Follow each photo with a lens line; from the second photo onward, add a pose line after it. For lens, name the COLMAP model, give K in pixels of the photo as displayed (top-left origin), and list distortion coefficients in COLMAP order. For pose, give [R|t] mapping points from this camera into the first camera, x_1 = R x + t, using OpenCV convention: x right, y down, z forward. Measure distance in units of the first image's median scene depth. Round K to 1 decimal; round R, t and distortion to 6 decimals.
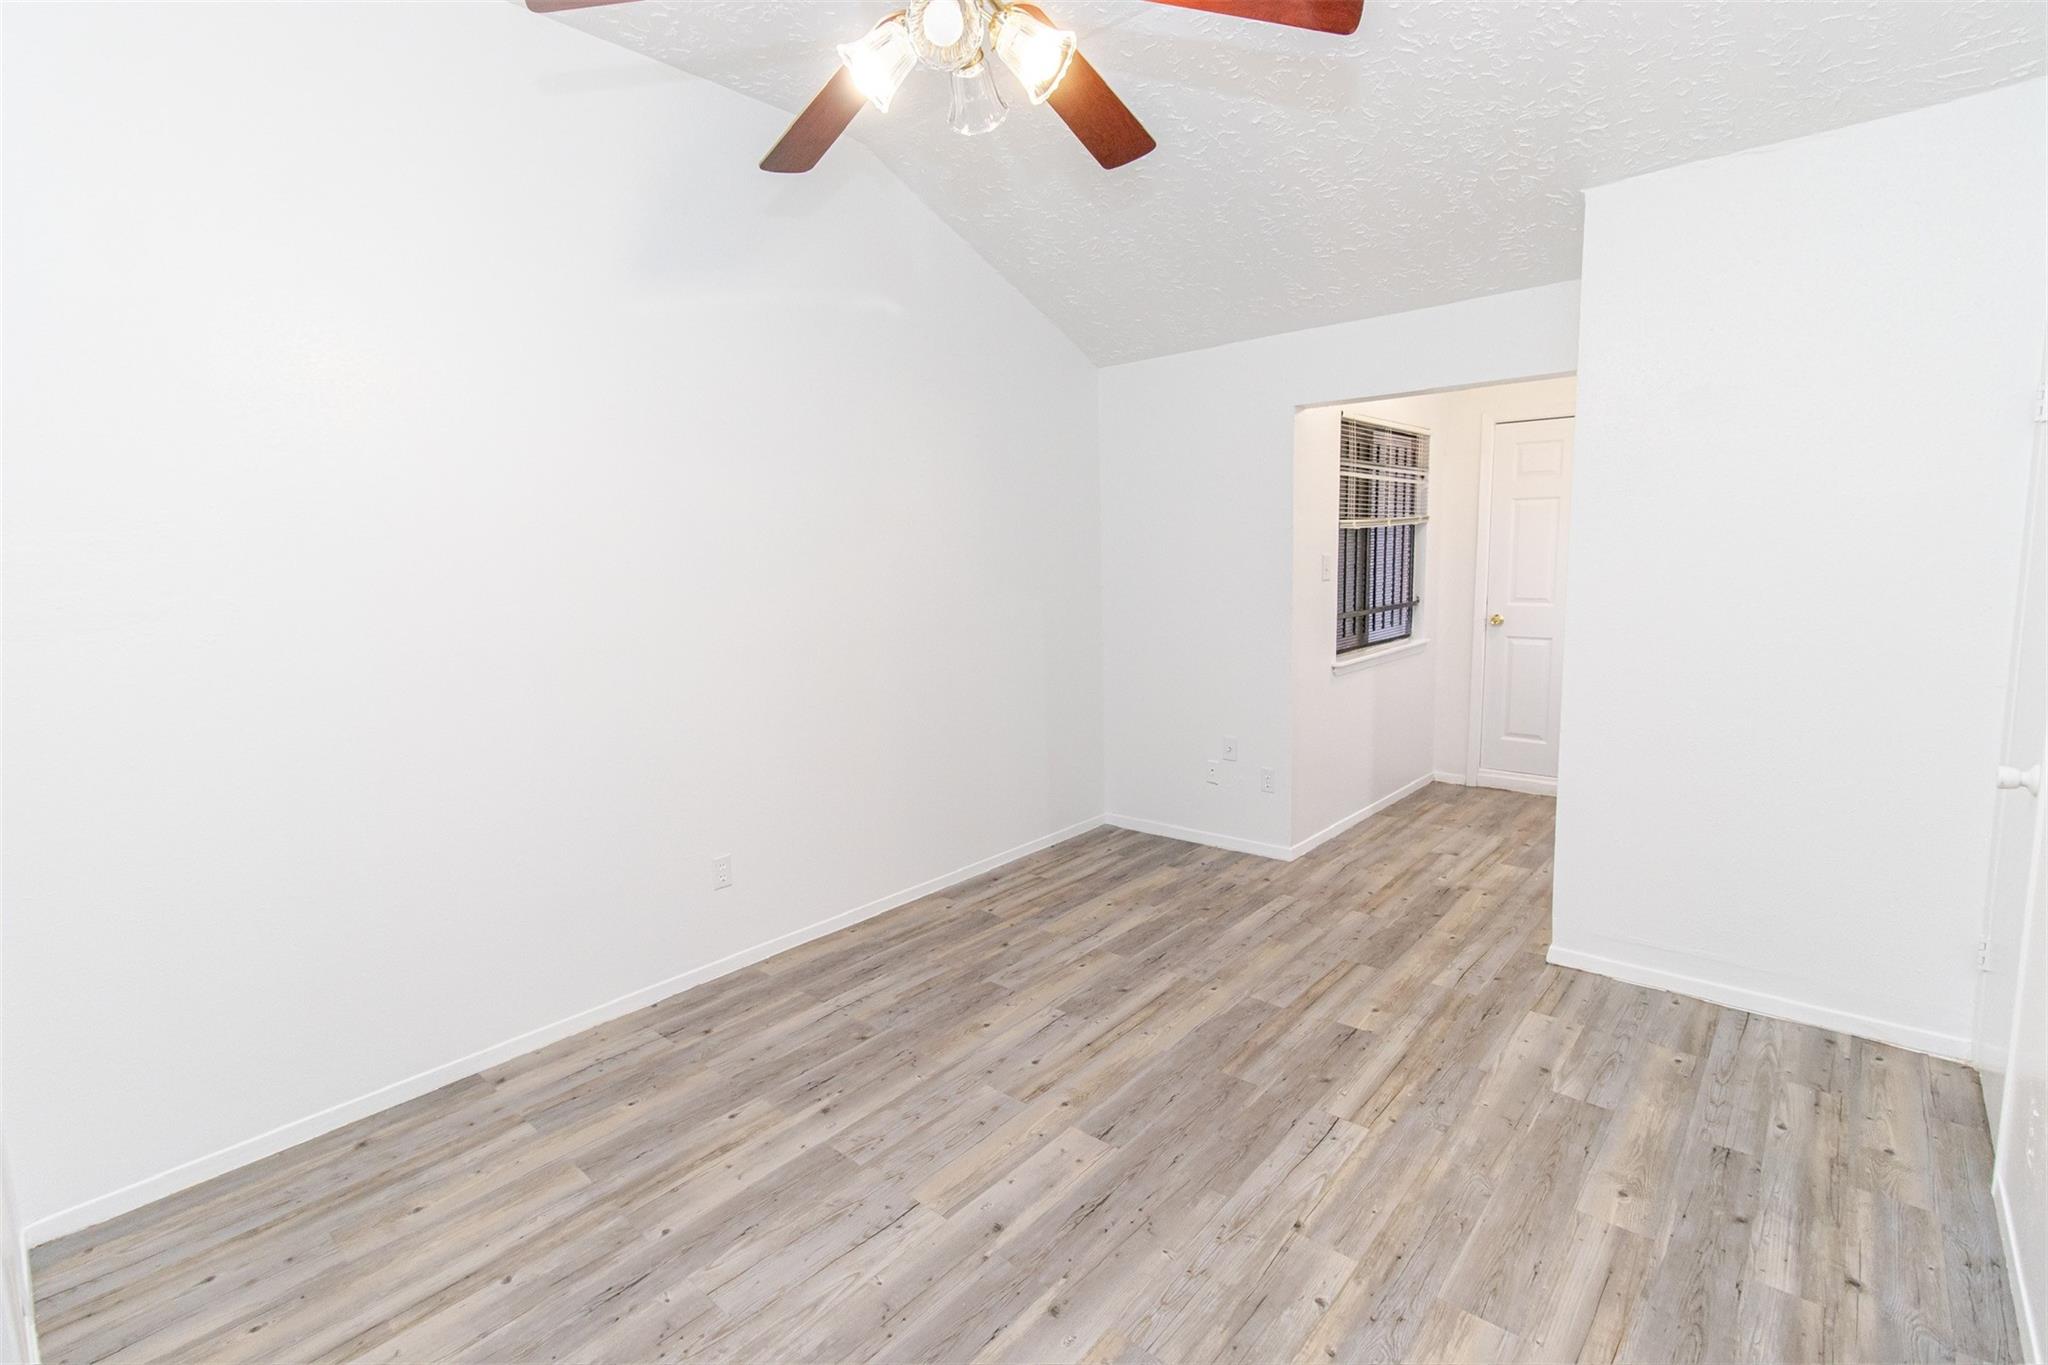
lens RADIAL K [[941.3, 0, 1026.0], [0, 941.3, 684.9], [0, 0, 1]] dist [-0.003076, 0.001243]
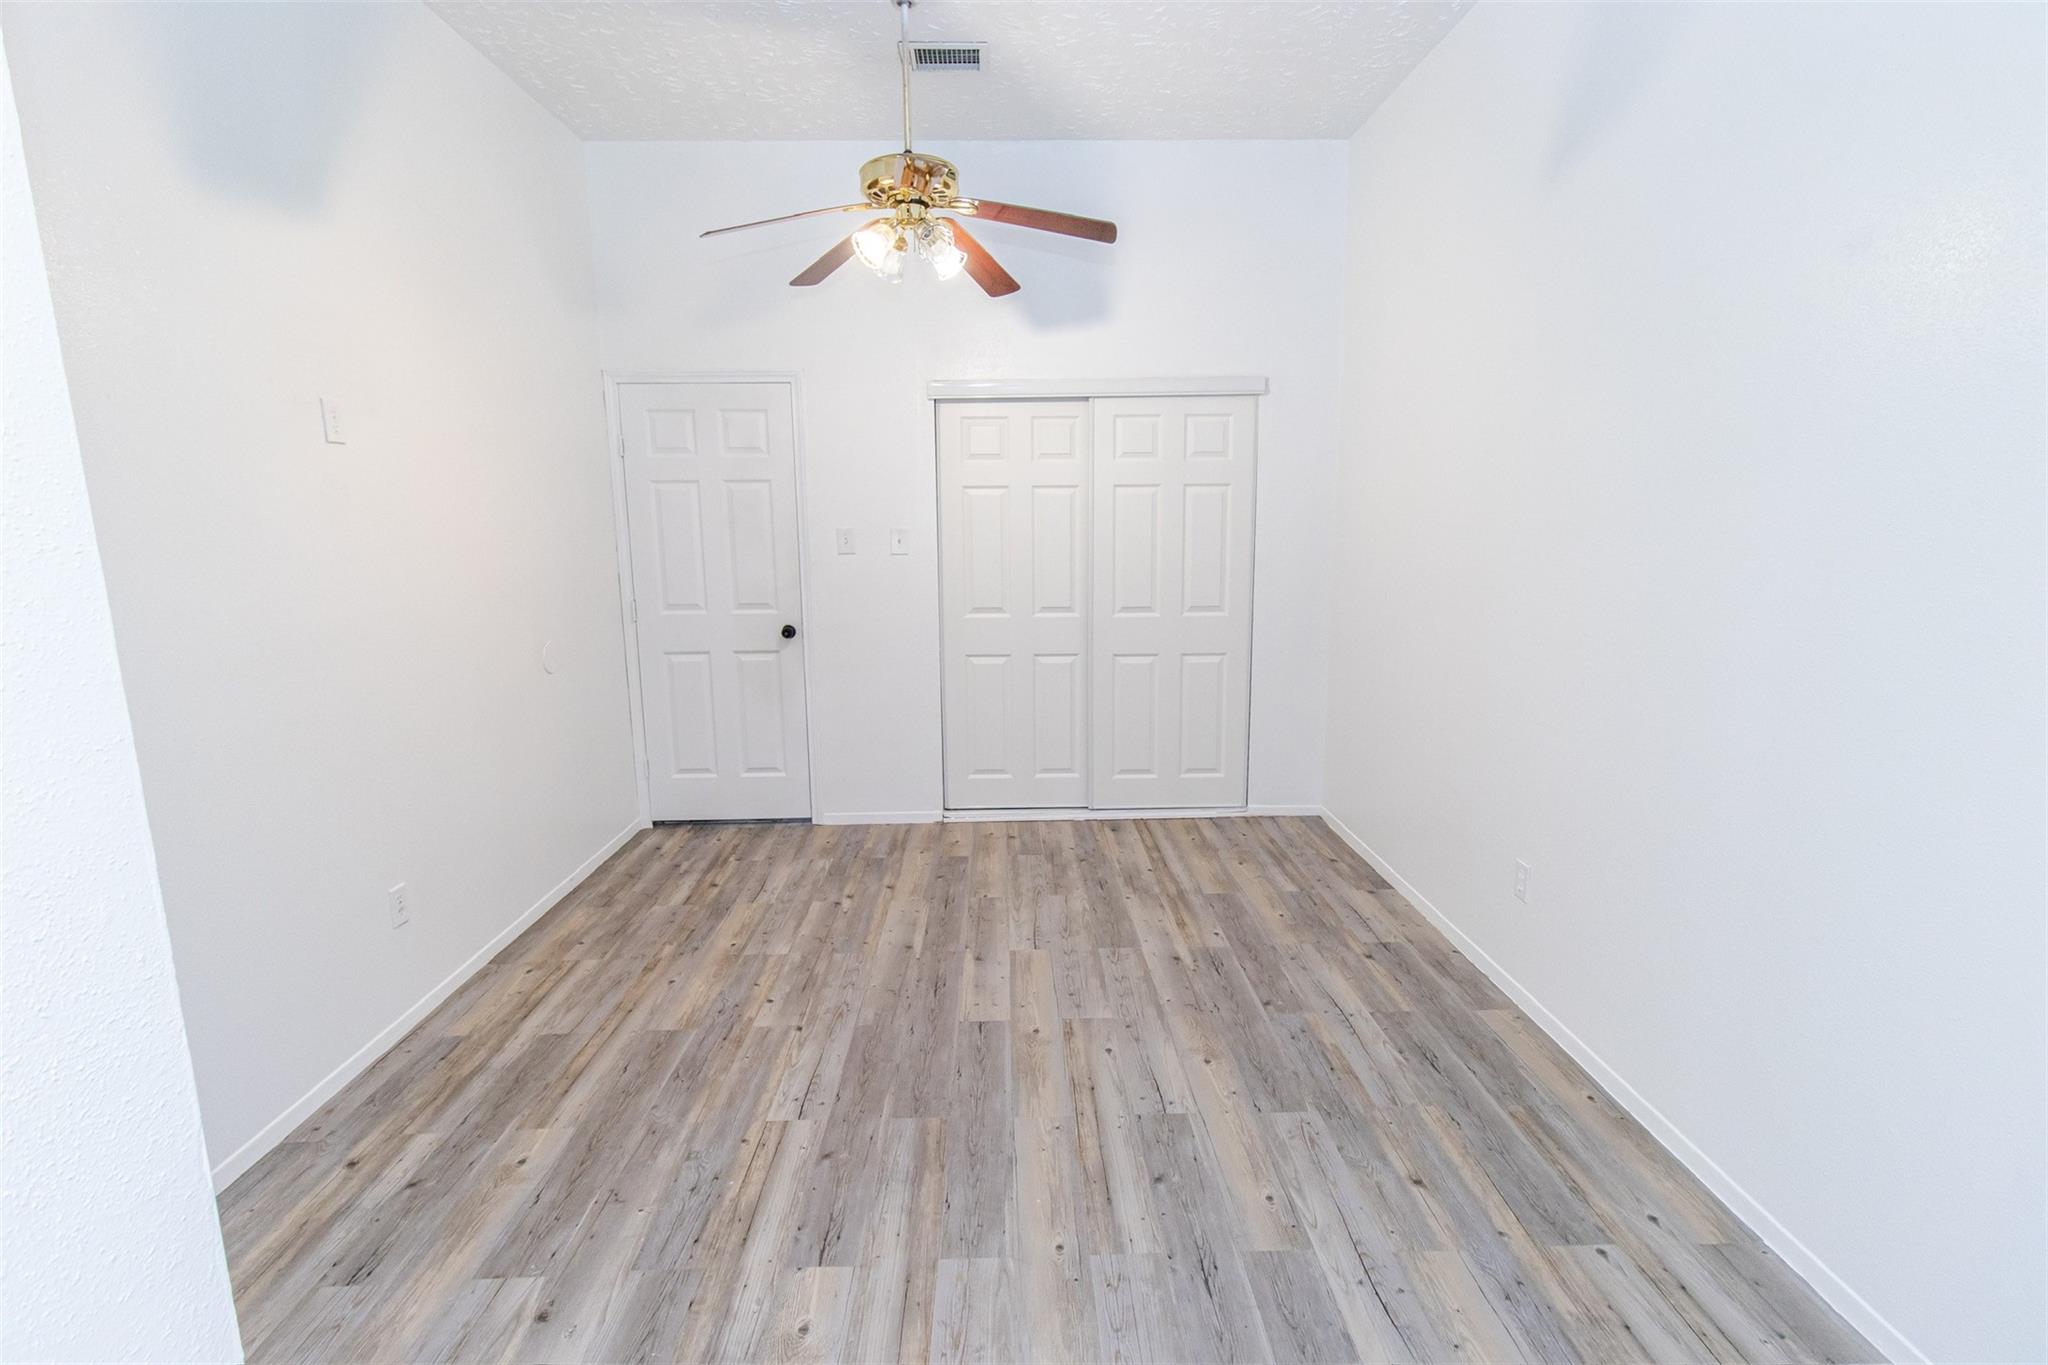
lens RADIAL K [[941.3, 0, 1021.6], [0, 941.3, 677.3], [0, 0, 1]] dist [-0.003076, 0.001243]
pose [[-0.738645, 0.148810, -0.657464, 0.723458], [-0.066857, 0.954348, 0.291118, -0.256059], [0.670771, 0.258989, -0.694975, 1.693657]]
